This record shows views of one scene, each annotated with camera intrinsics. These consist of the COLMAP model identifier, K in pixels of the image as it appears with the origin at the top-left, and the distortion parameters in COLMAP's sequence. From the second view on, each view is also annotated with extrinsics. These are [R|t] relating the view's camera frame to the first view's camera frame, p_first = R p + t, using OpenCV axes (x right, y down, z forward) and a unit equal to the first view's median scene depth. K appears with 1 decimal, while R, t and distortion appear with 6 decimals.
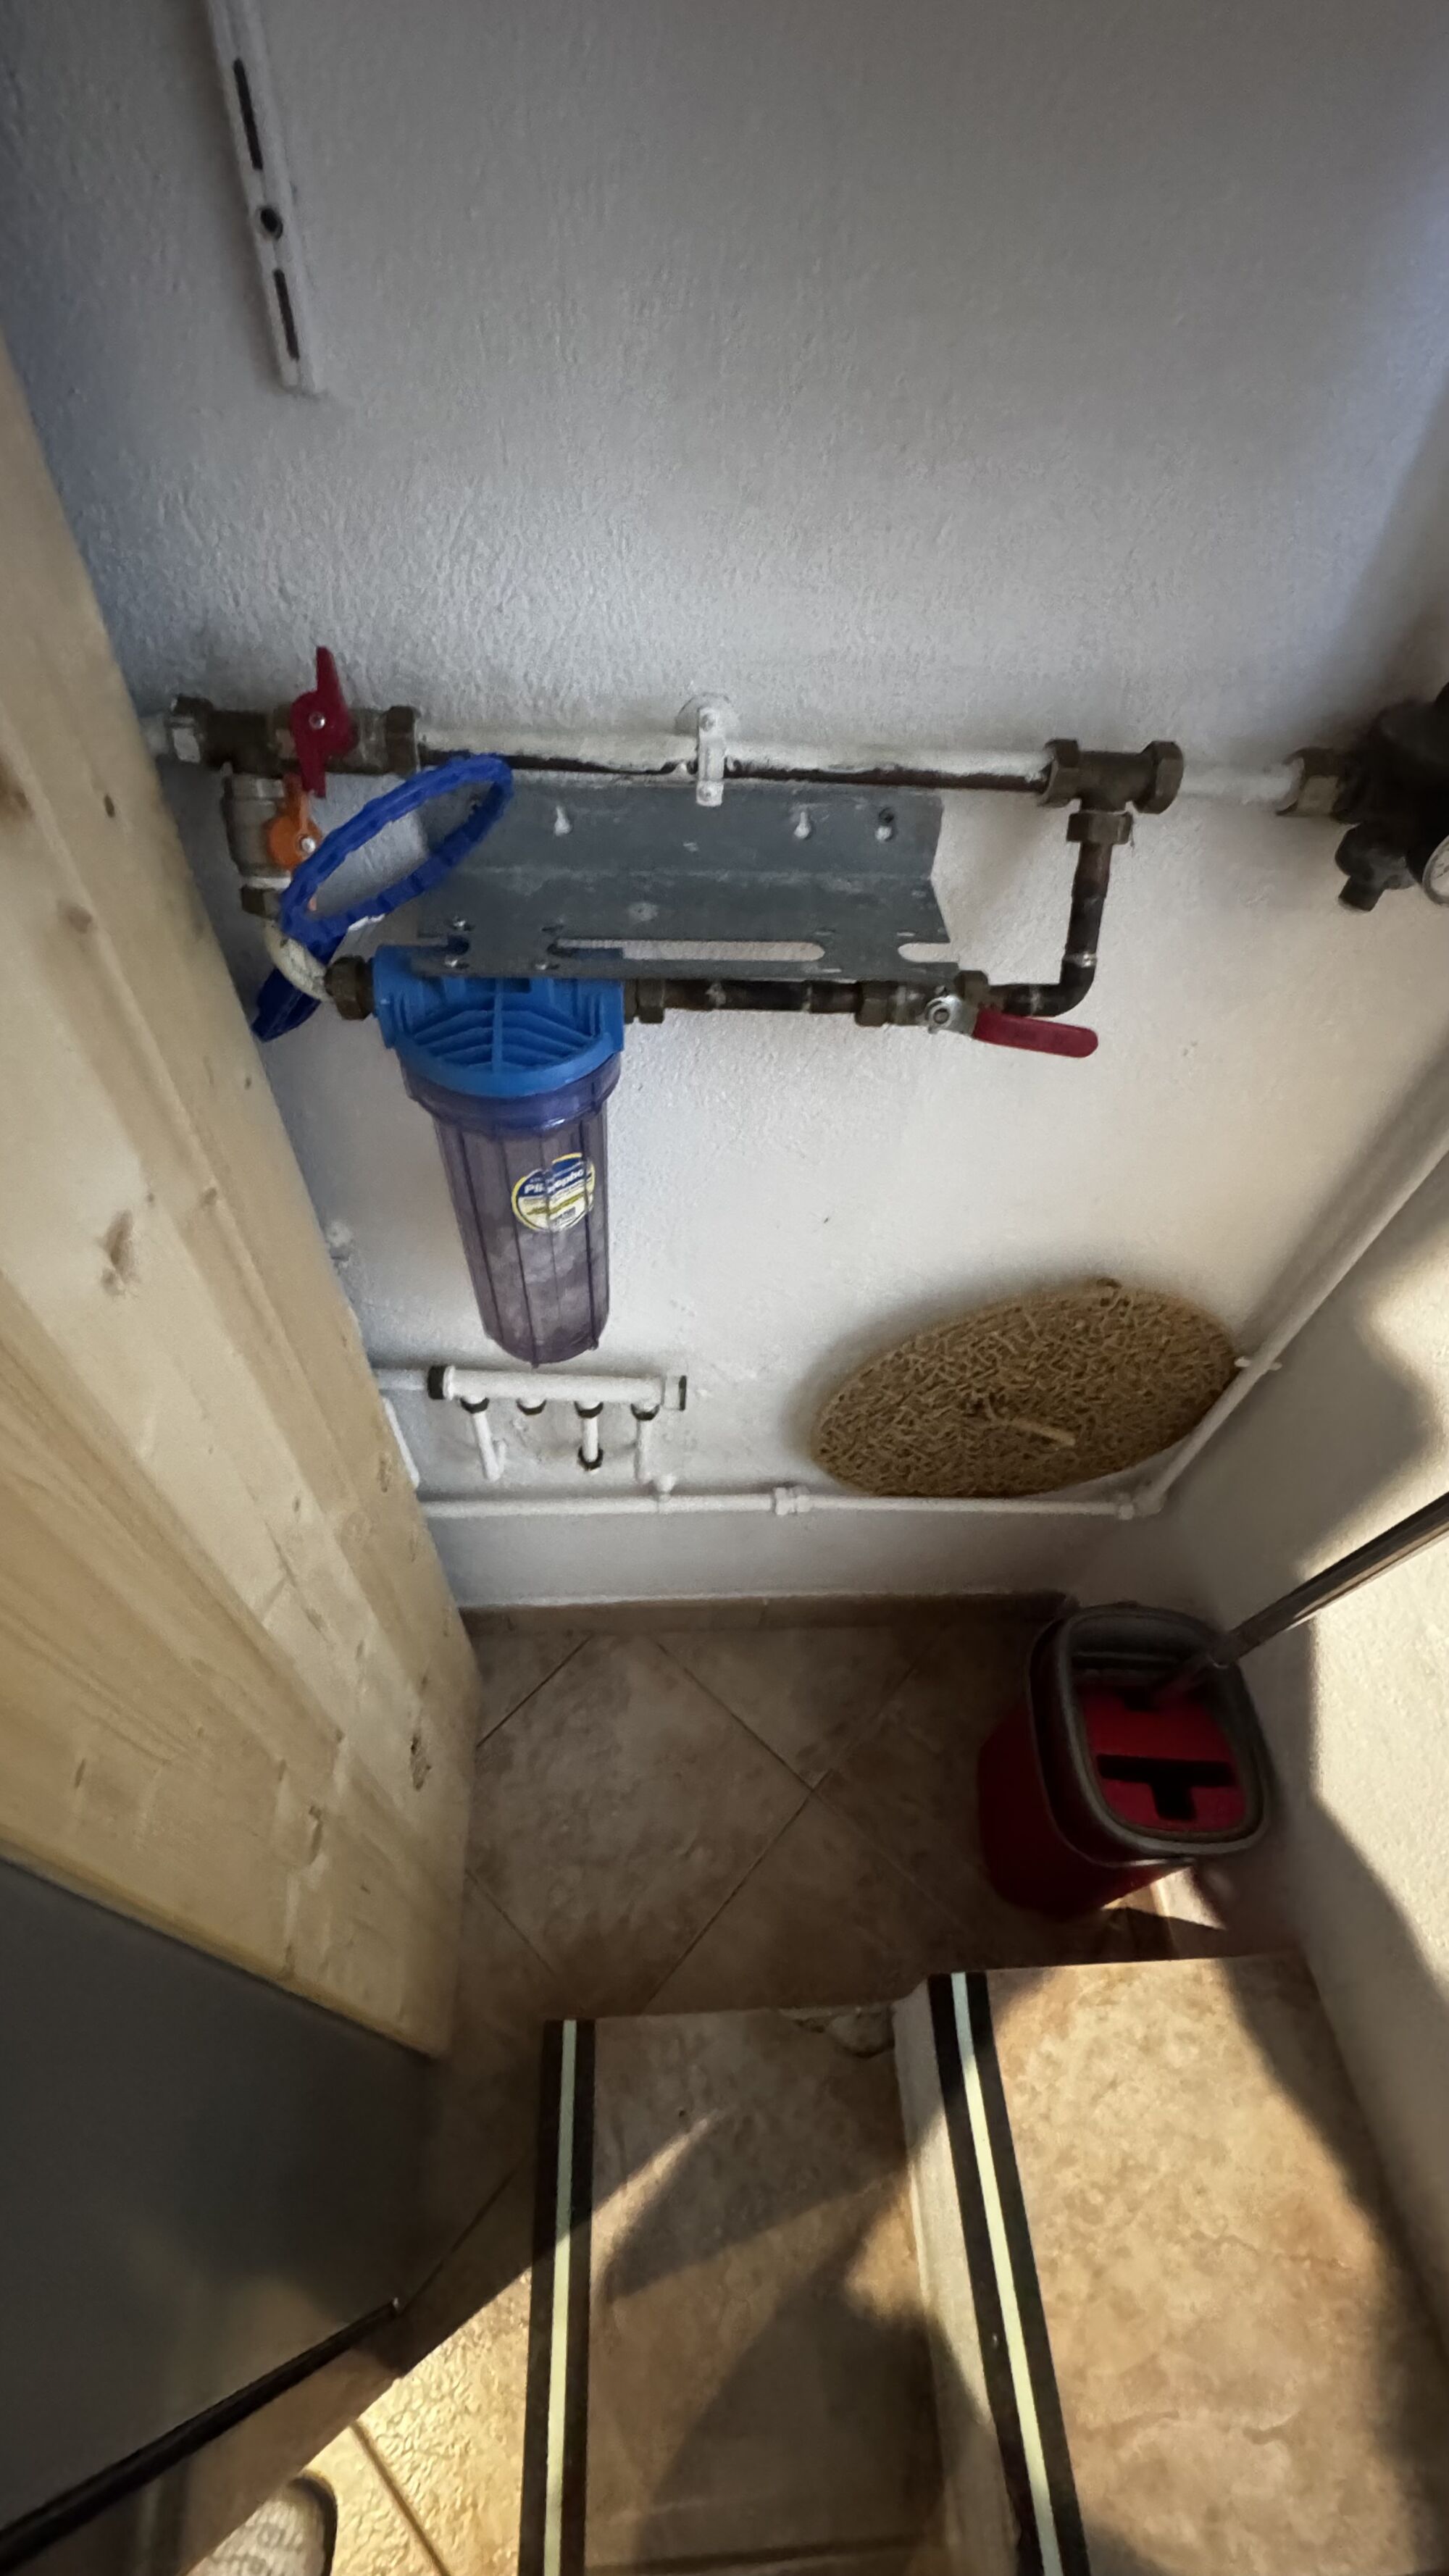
lens RADIAL K [[1034.0, 0, 723.9], [0, 1034.0, 1293.0], [0, 0, 1]] dist [0.000073, -0.000254]
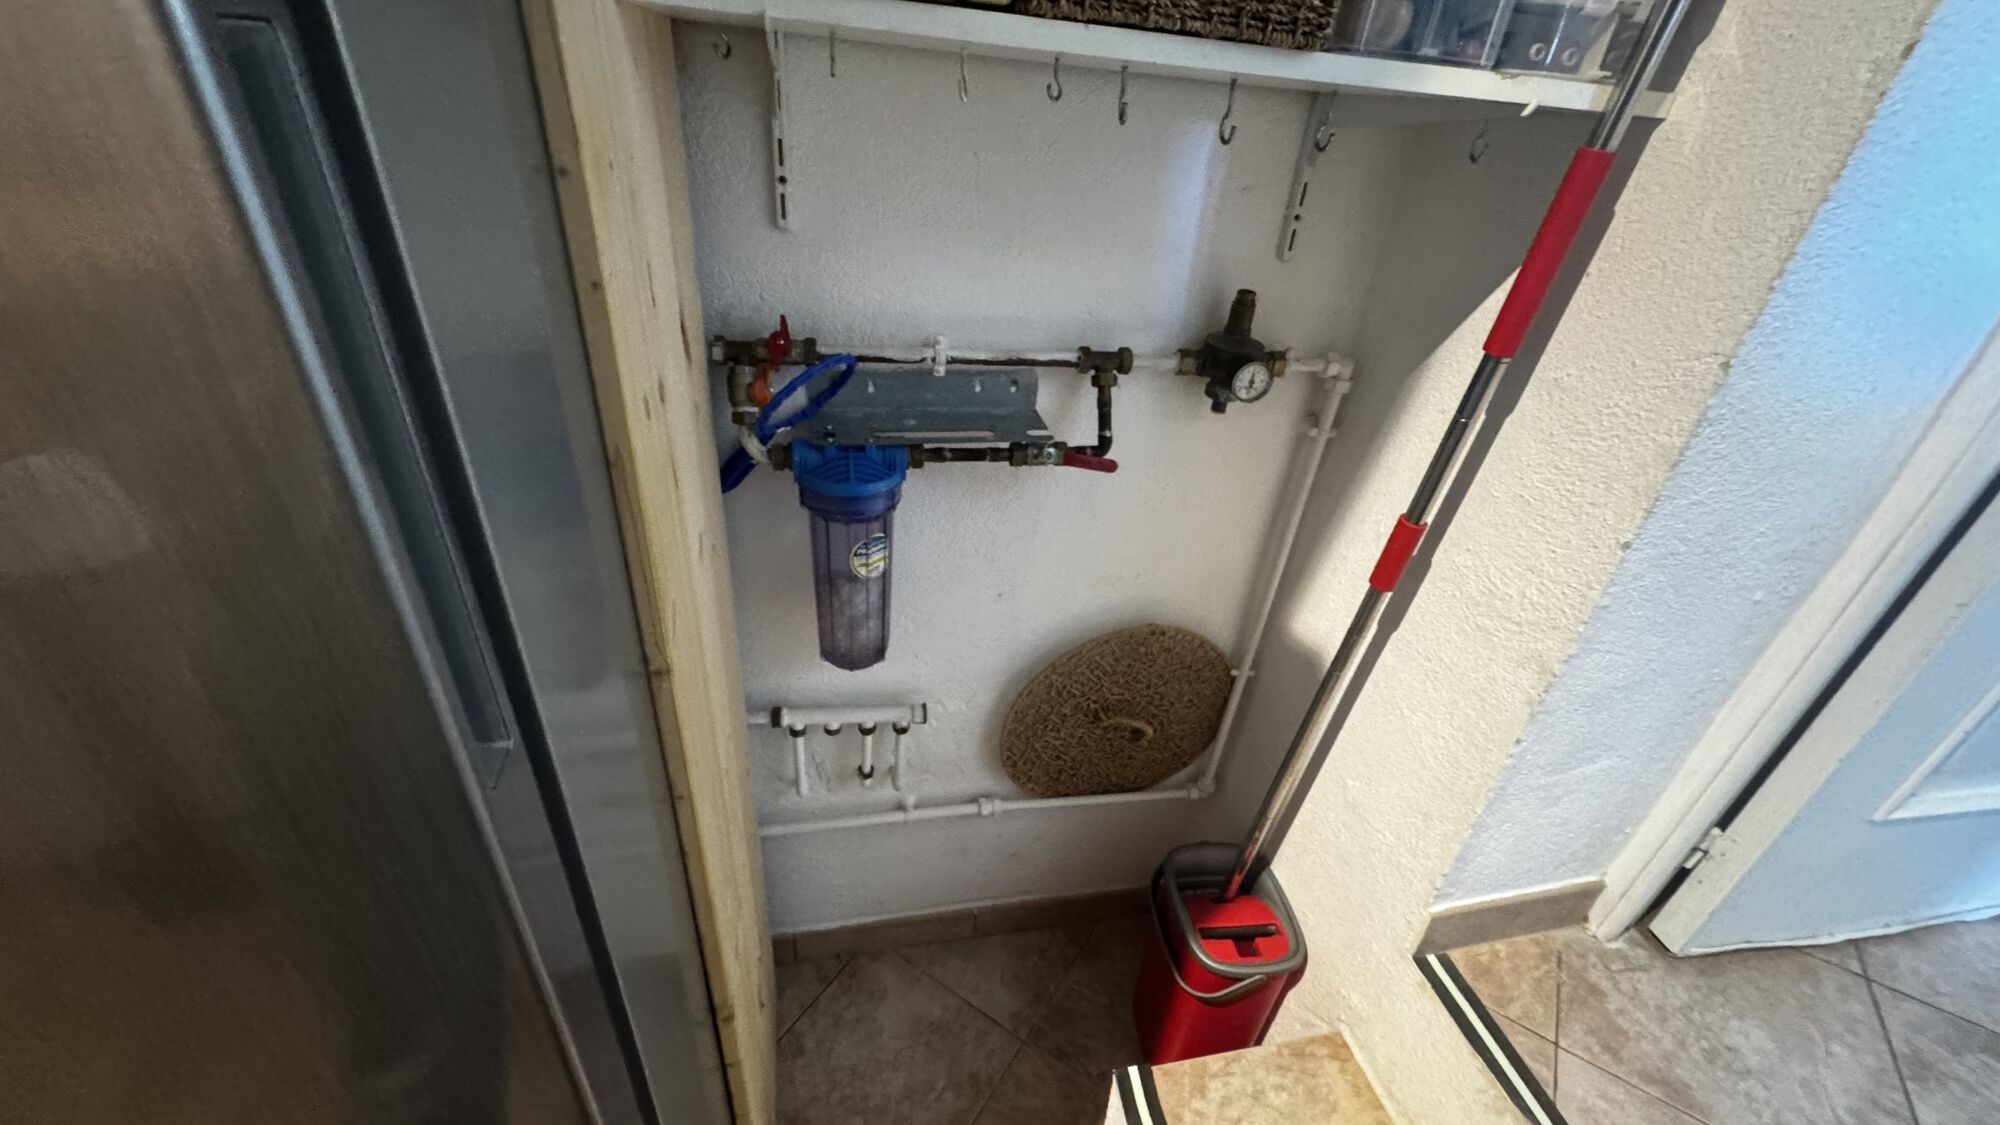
lens RADIAL K [[802.8, 0, 997.8], [0, 802.8, 566.2], [0, 0, 1]] dist [0.000073, -0.000254]
pose [[0.987260, -0.060101, 0.147331, -0.128906], [0.102871, 0.947475, -0.302833, 0.358538], [-0.121392, 0.314131, 0.941587, -0.419739]]
